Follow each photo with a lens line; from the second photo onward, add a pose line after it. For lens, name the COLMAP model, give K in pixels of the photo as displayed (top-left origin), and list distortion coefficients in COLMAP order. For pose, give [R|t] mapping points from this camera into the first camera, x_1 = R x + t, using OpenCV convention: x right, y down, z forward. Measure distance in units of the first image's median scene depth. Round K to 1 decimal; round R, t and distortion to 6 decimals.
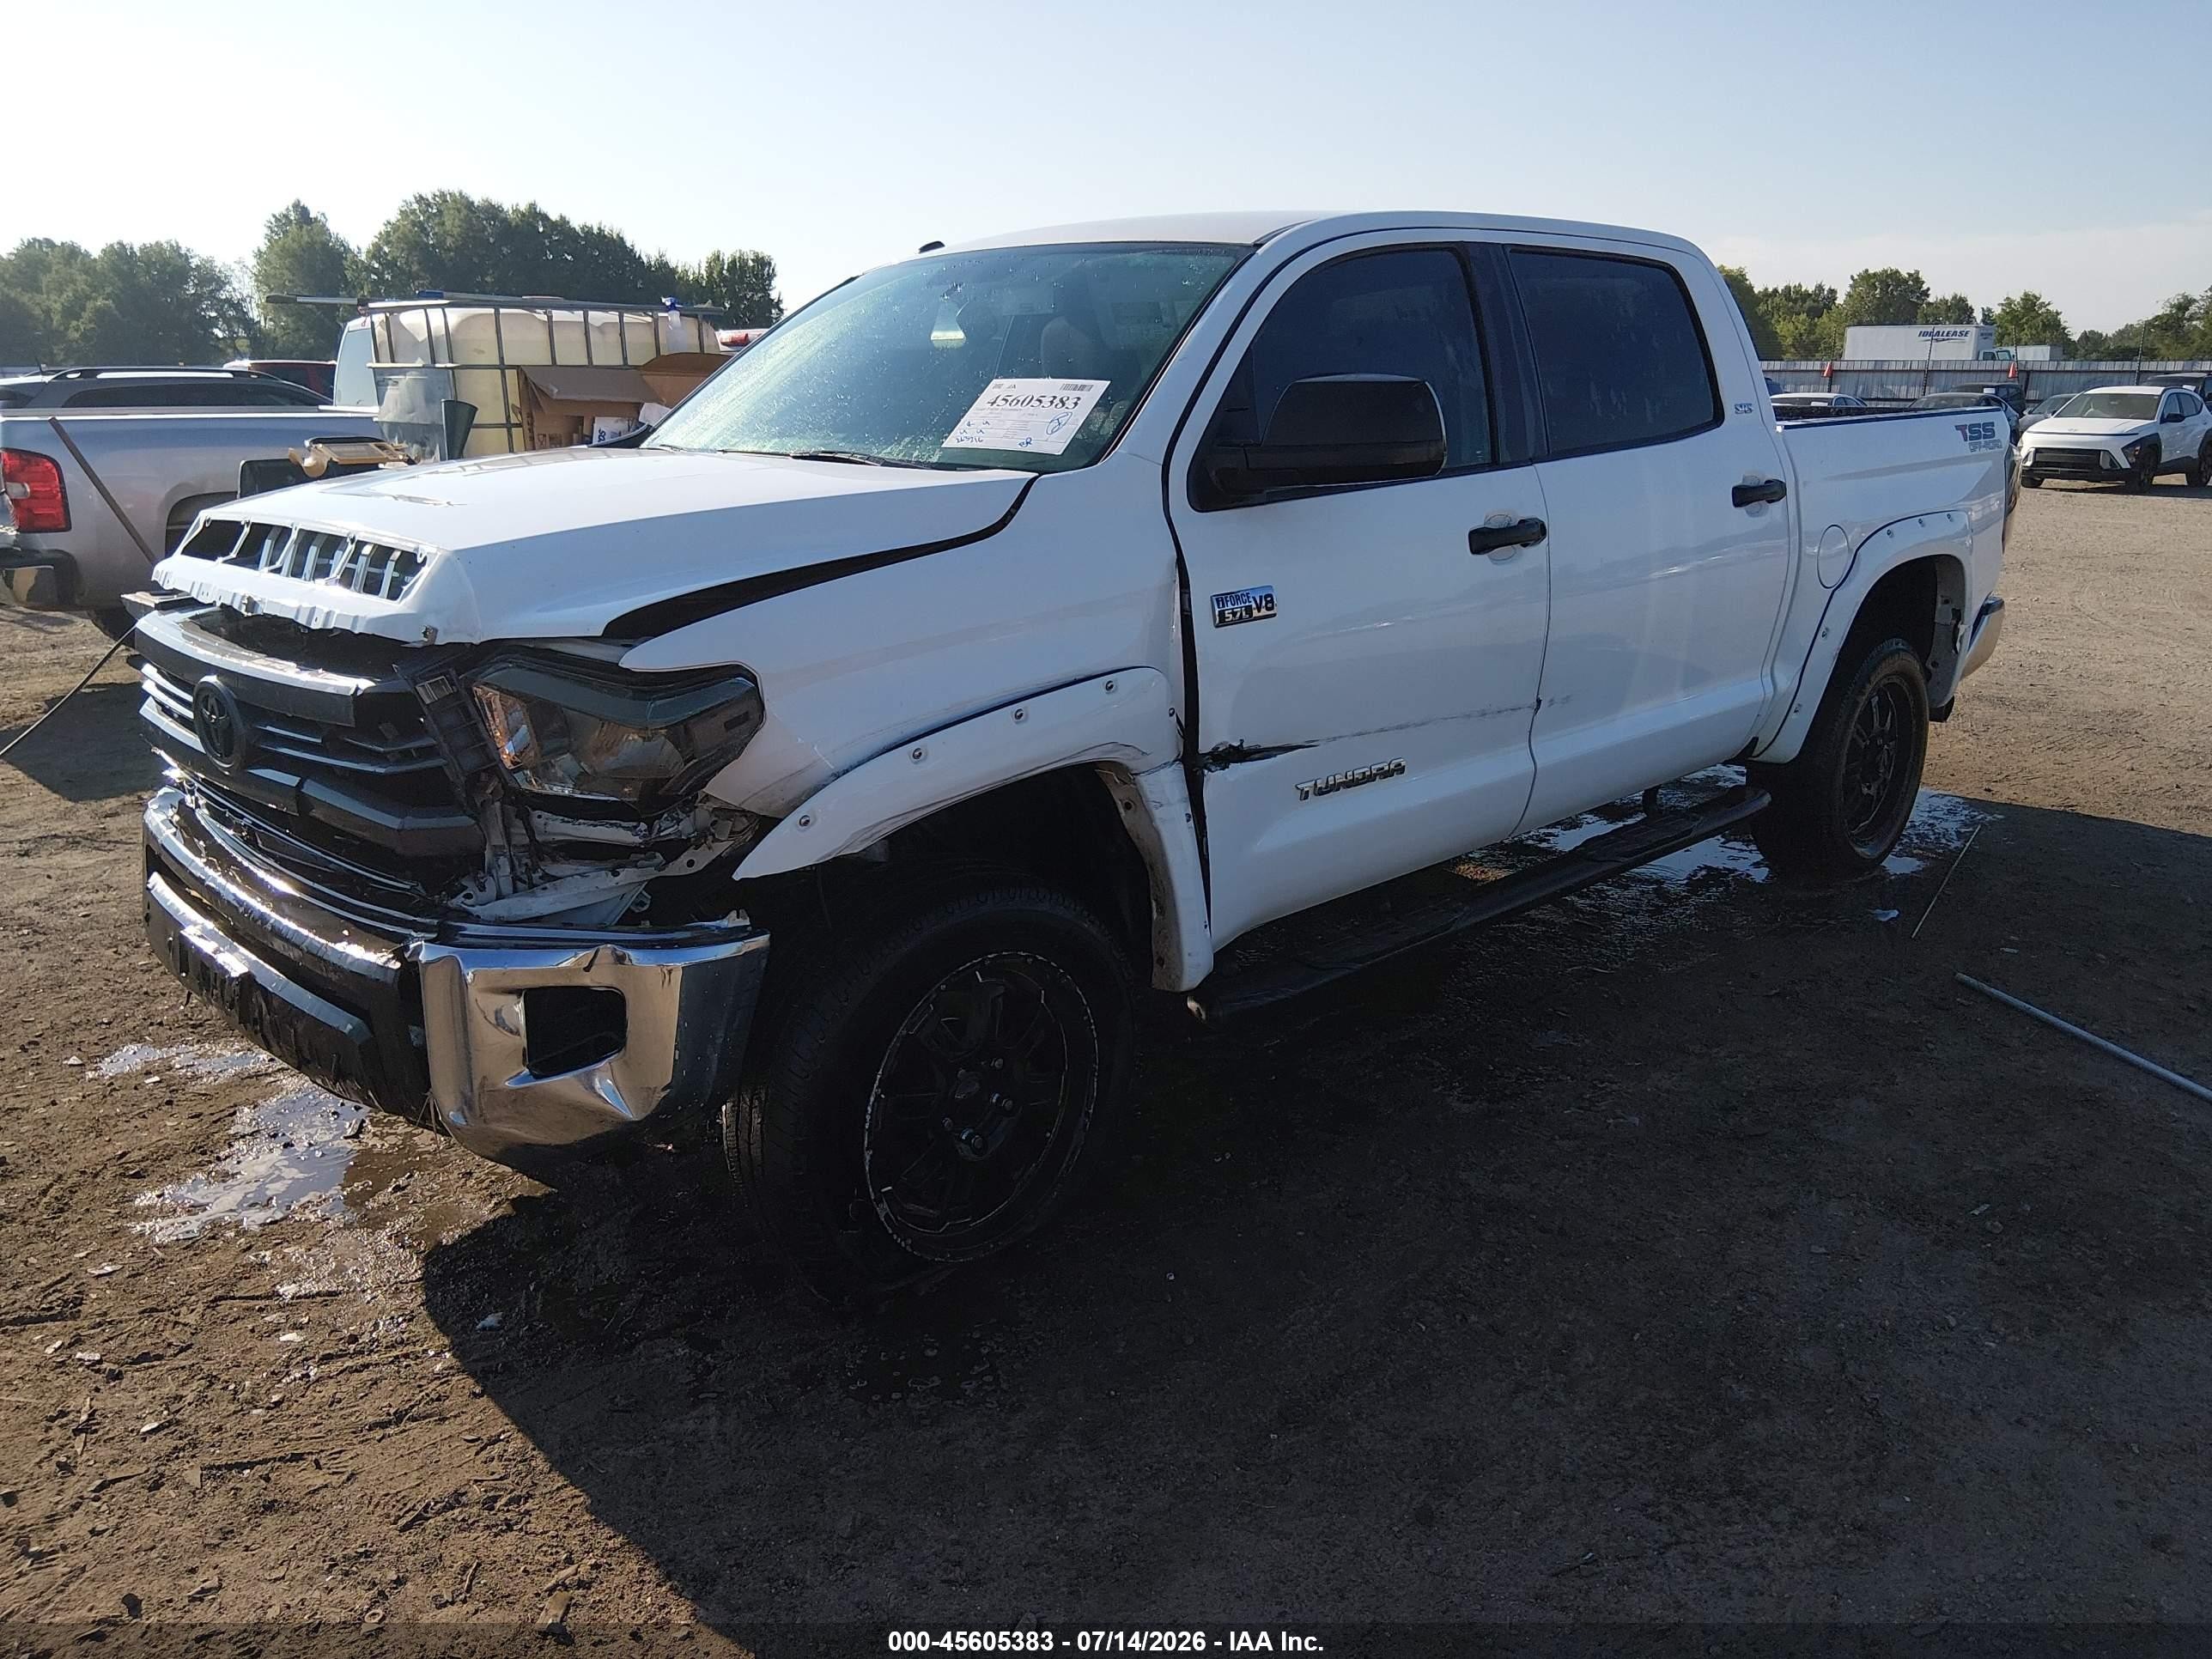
lens RADIAL K [[1701.8, 0, 1129.0], [0, 1701.8, 825.7], [0, 0, 1]] dist [0.054457, -0.079972]
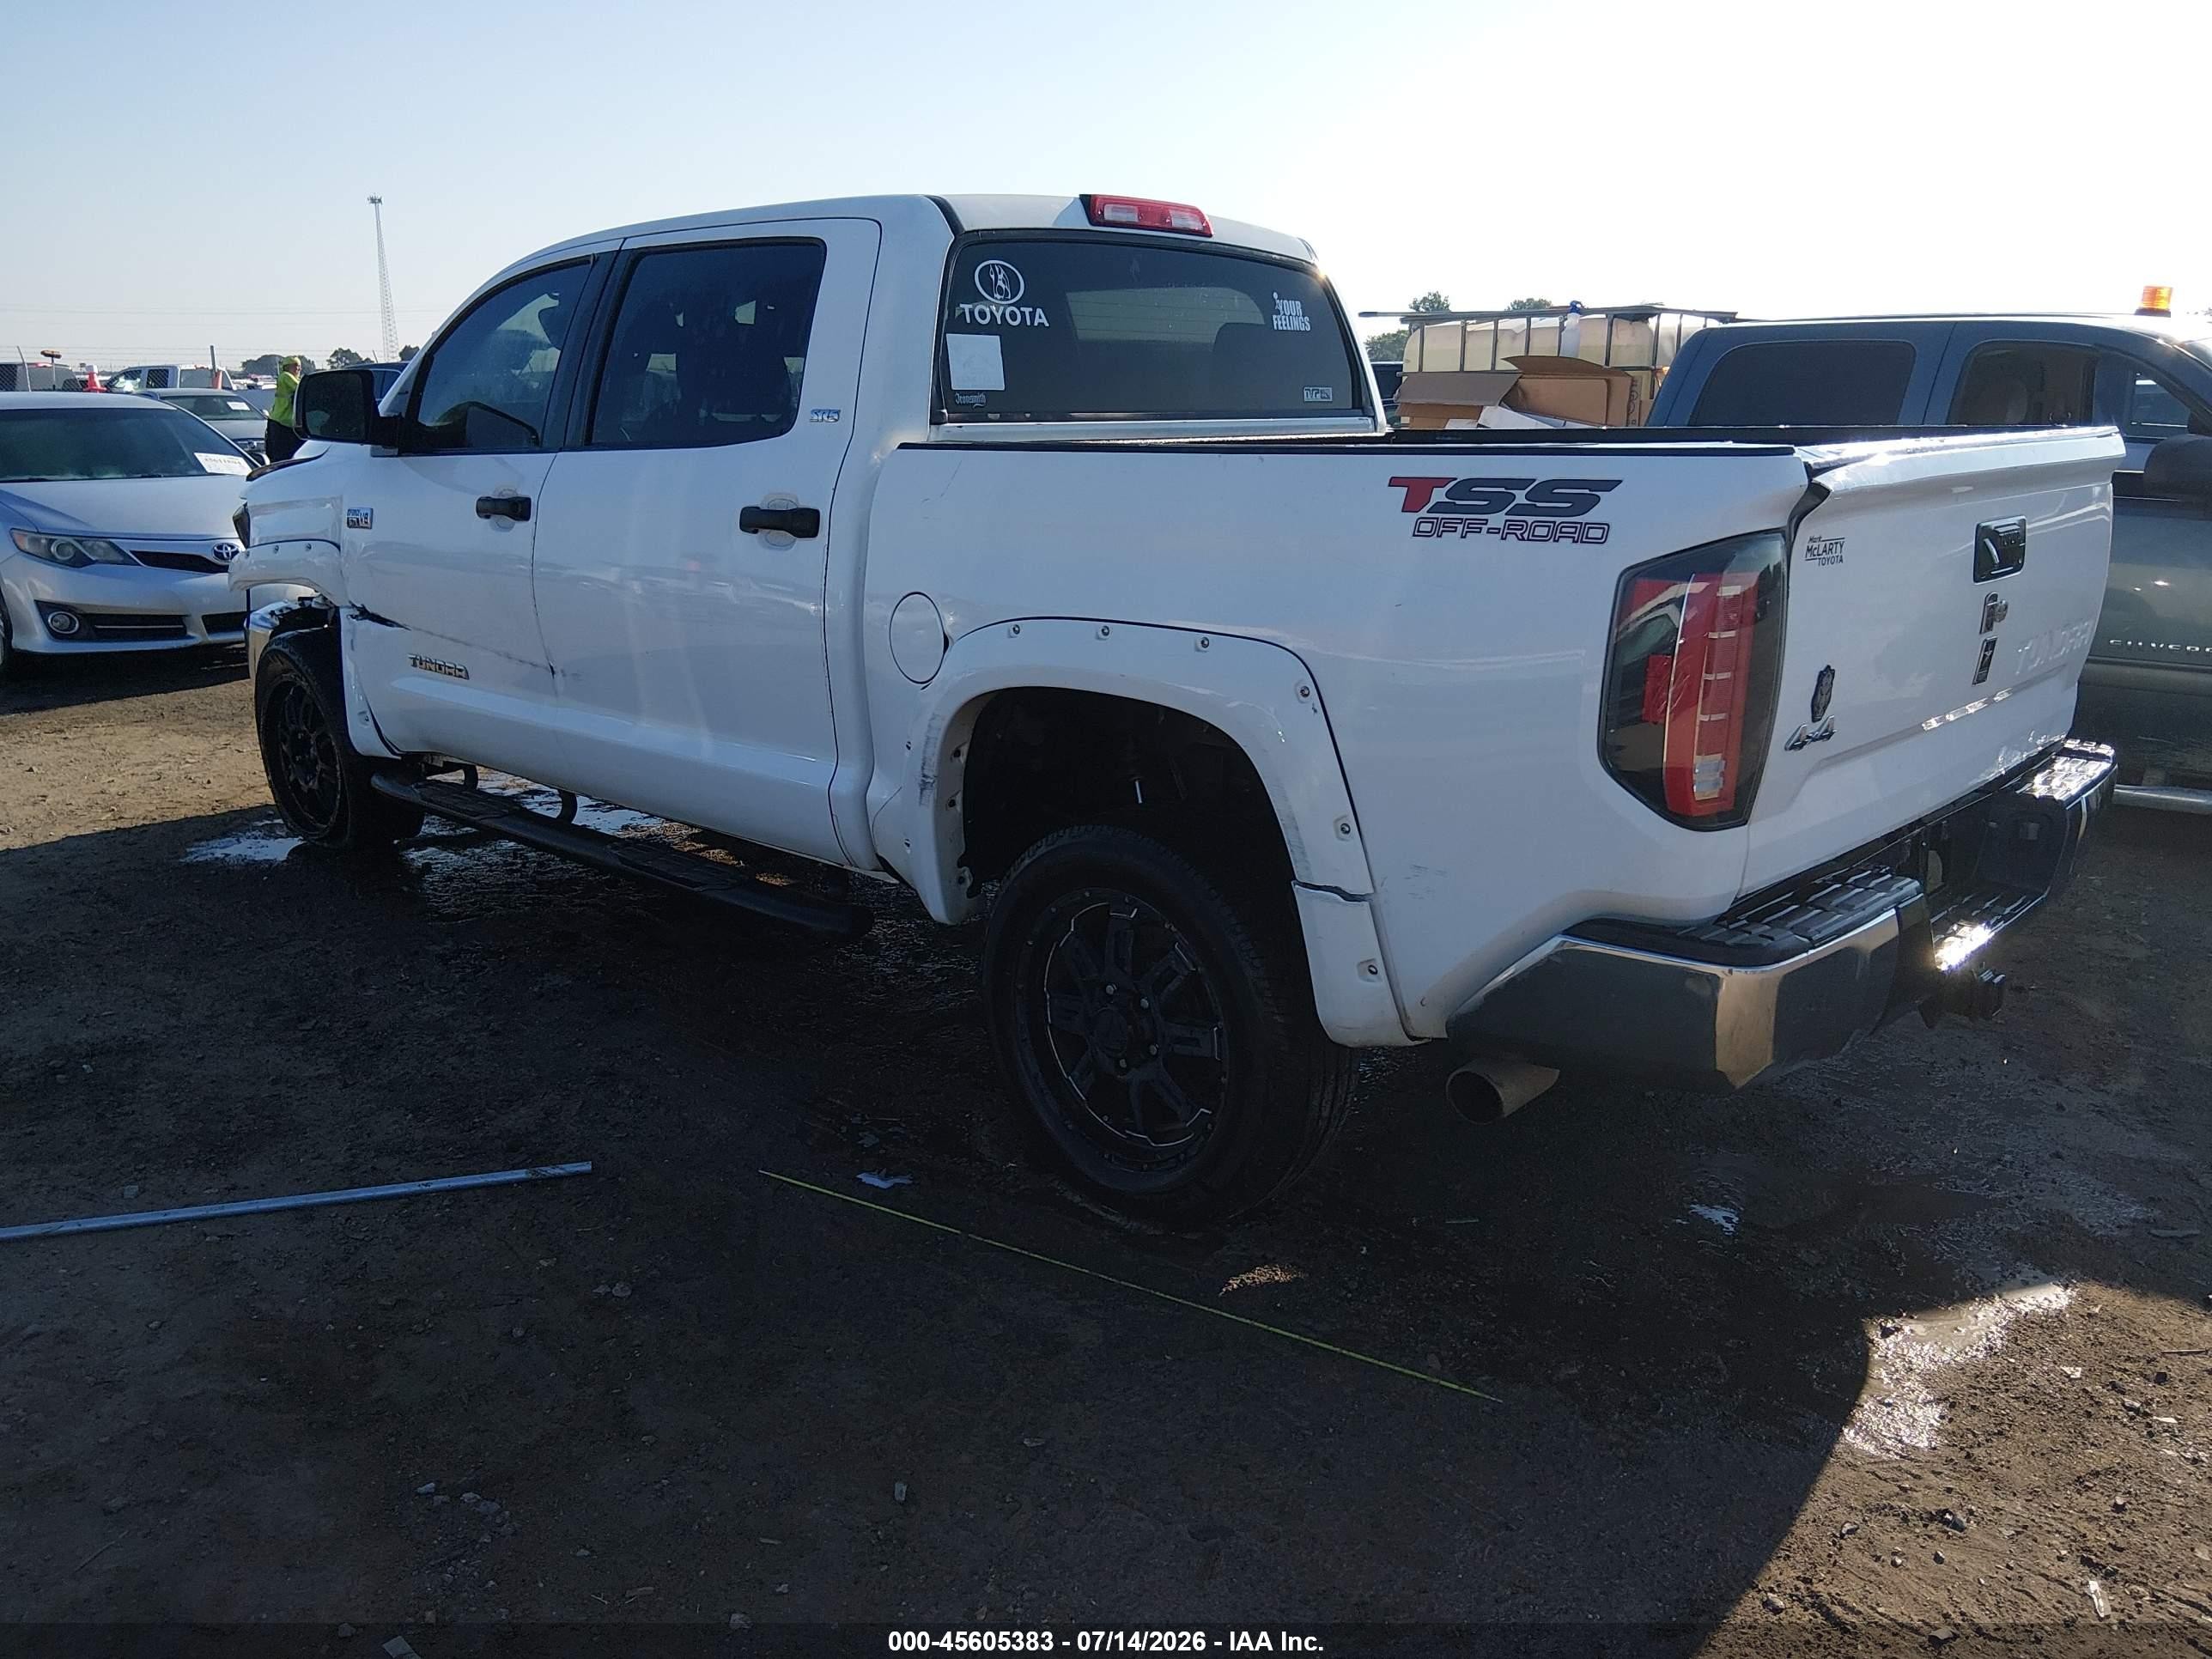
lens RADIAL K [[1701.8, 0, 1106.7], [0, 1701.8, 844.8], [0, 0, 1]] dist [0.054457, -0.079972]
pose [[0.032495, 0.259082, -0.965309, 1.552771], [-0.258566, 0.935118, 0.242275, -0.375171], [0.965447, 0.241723, 0.097376, 1.460956]]
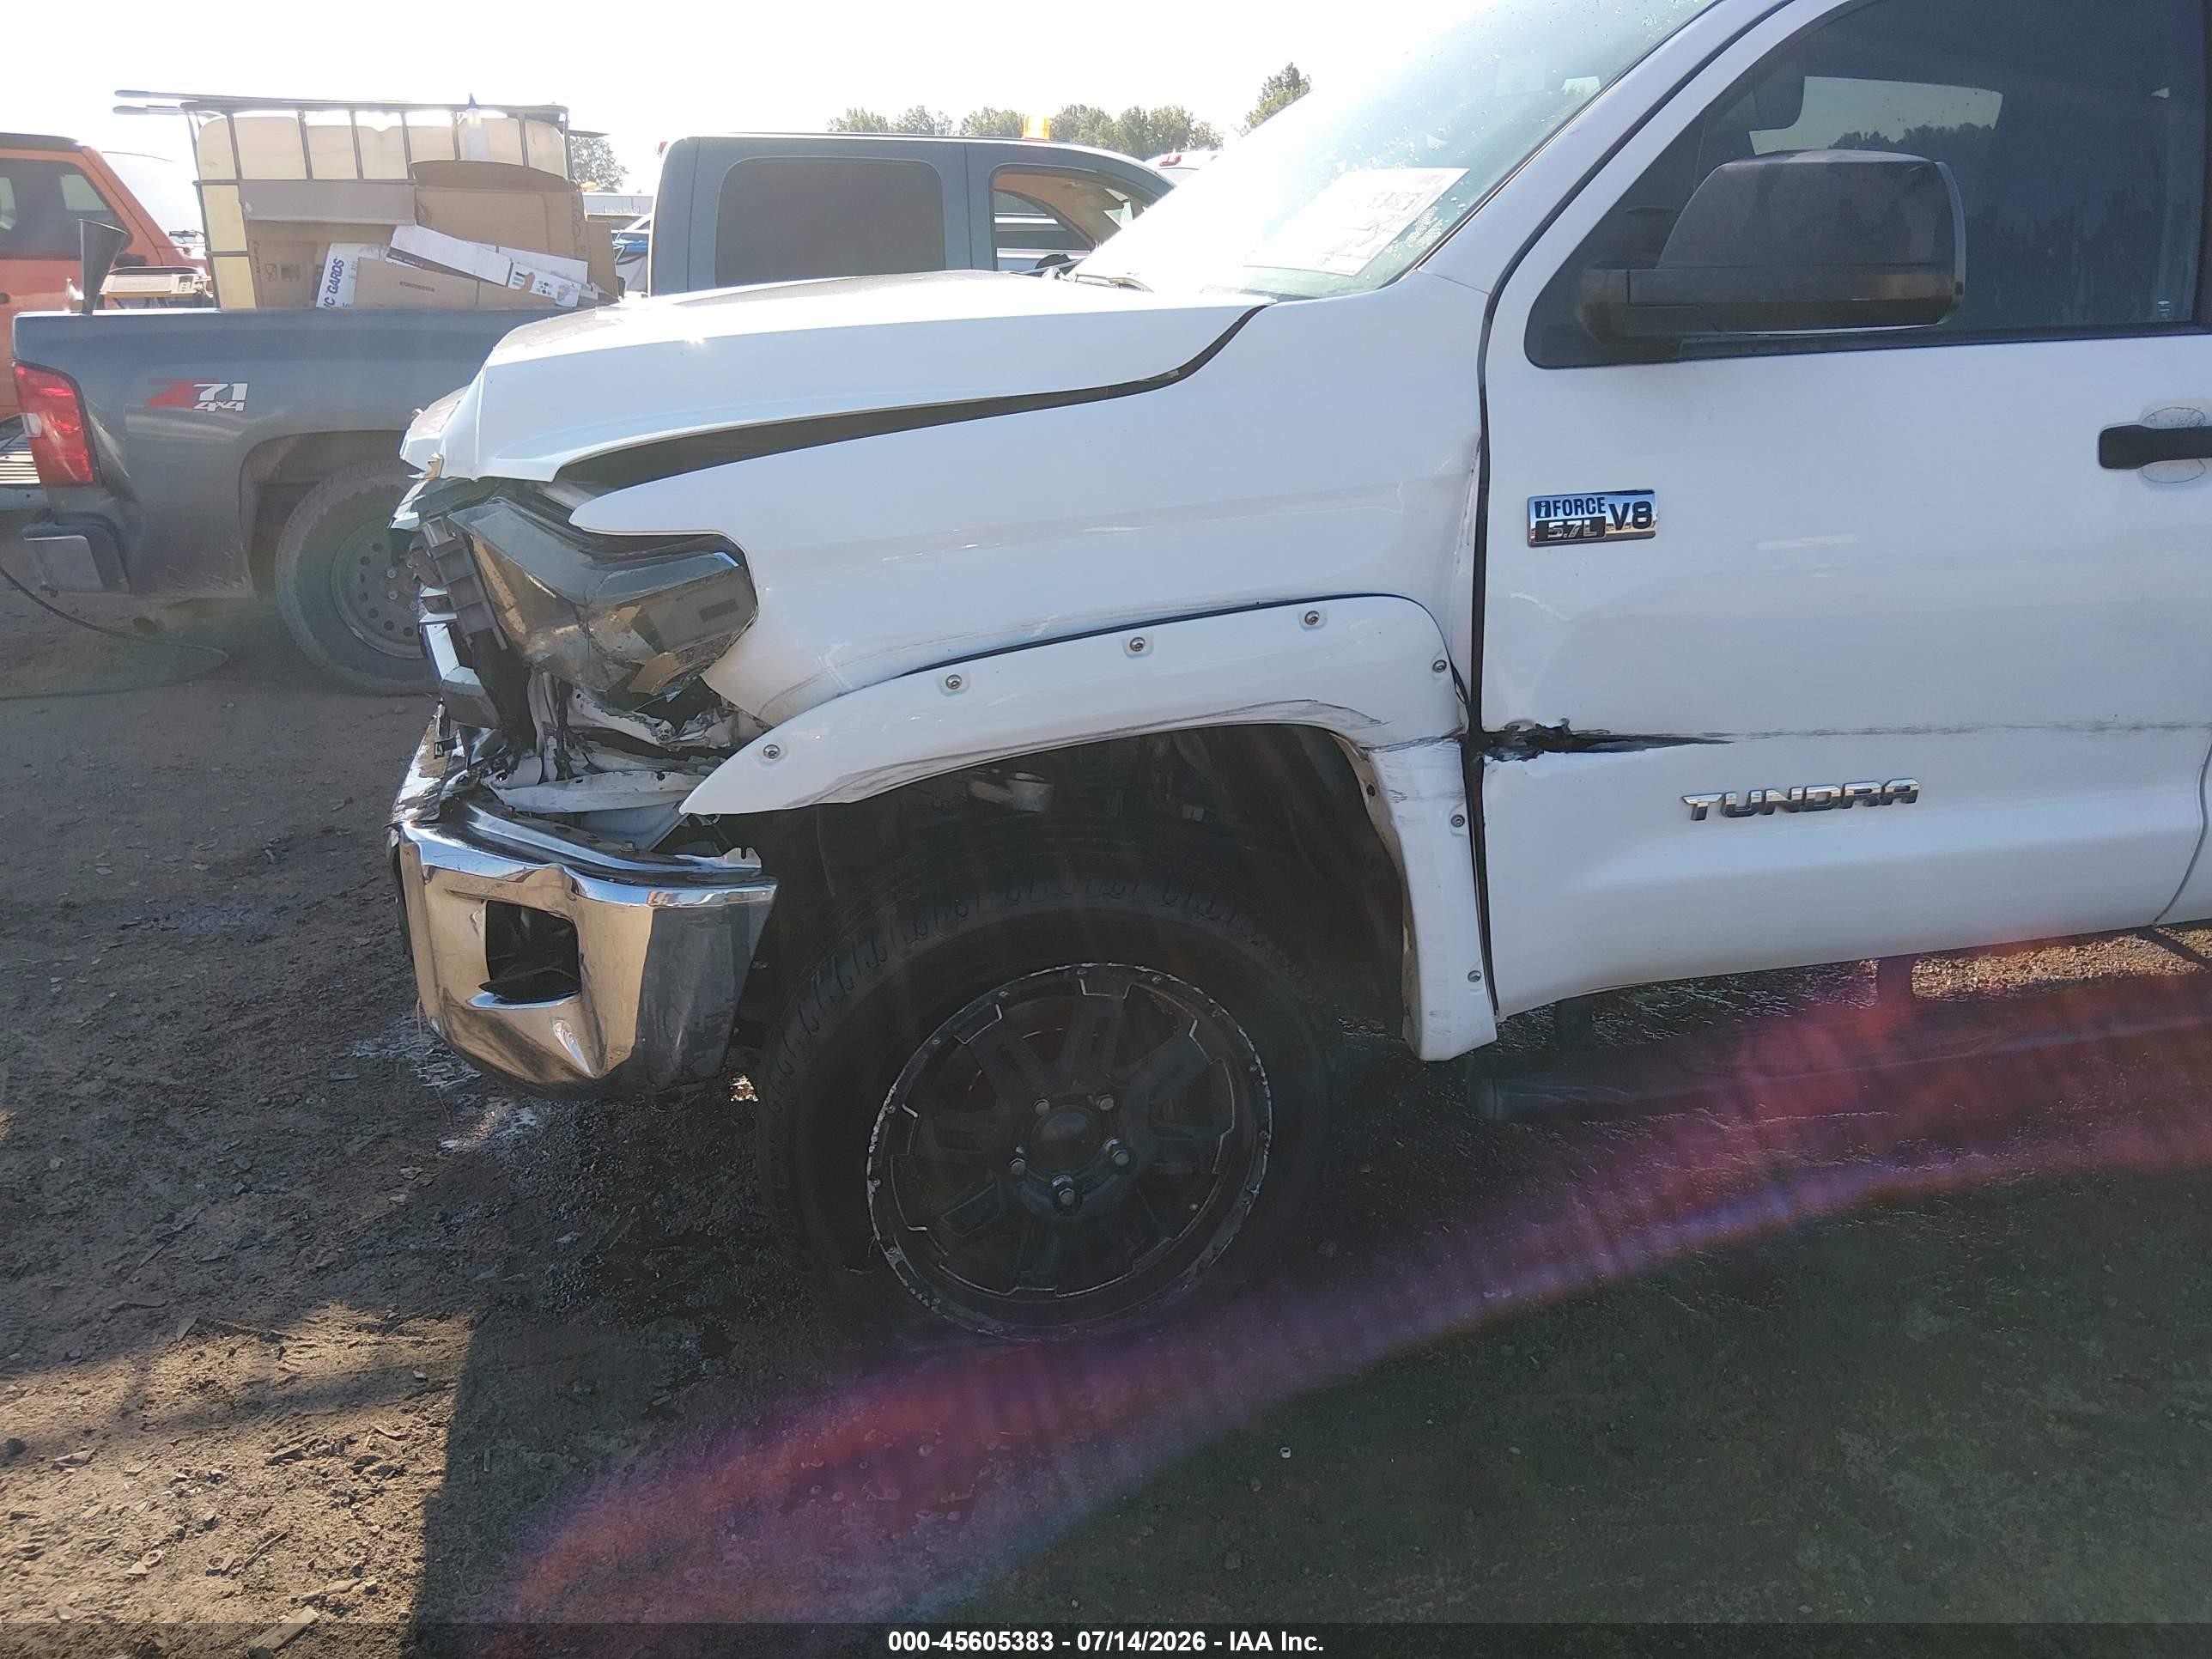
lens RADIAL K [[1701.8, 0, 1099.8], [0, 1701.8, 850.3], [0, 0, 1]] dist [0.054457, -0.079972]
pose [[0.859364, 0.180292, -0.478527, 0.224845], [-0.137948, 0.982827, 0.122561, -0.053477], [0.492407, -0.039313, 0.869477, 0.304150]]
